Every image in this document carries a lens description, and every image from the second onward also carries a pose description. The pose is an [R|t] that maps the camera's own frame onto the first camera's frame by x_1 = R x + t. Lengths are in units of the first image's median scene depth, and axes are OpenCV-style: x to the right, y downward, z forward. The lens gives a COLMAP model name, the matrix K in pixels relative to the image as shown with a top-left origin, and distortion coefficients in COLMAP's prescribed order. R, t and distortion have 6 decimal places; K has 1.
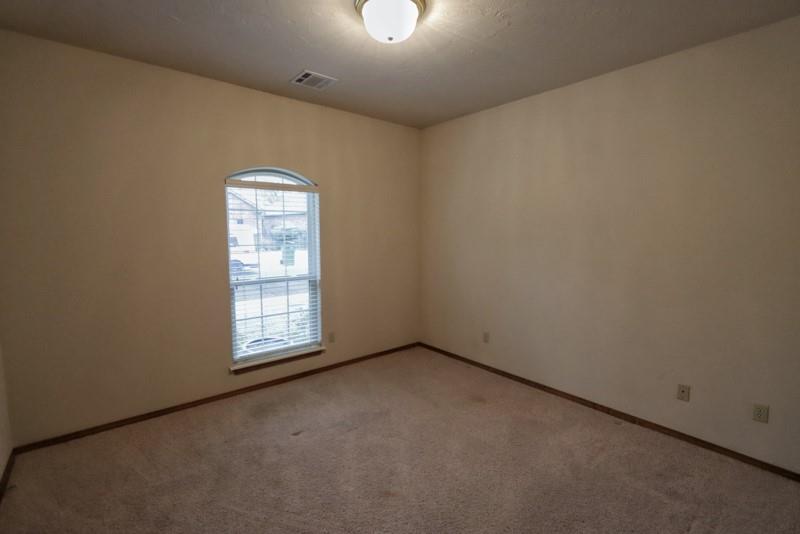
lens RADIAL K [[367.2, 0, 400.0], [0, 367.2, 267.0], [0, 0, 1]] dist [0.002054, 0.000047]
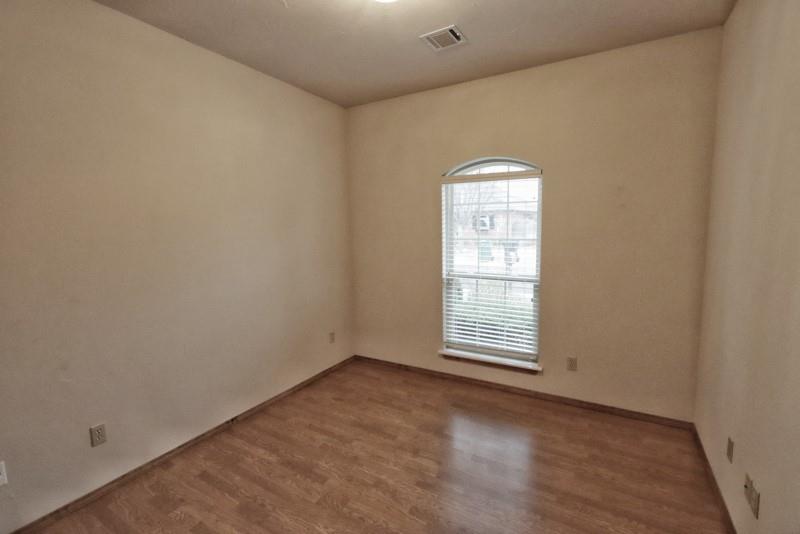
lens RADIAL K [[367.2, 0, 400.0], [0, 367.2, 267.0], [0, 0, 1]] dist [0.002054, 0.000047]
pose [[0.364598, 0.099128, -0.925874, 0.457637], [-0.071067, 0.994380, 0.078477, -0.048936], [0.928449, 0.037187, 0.369594, 0.446199]]
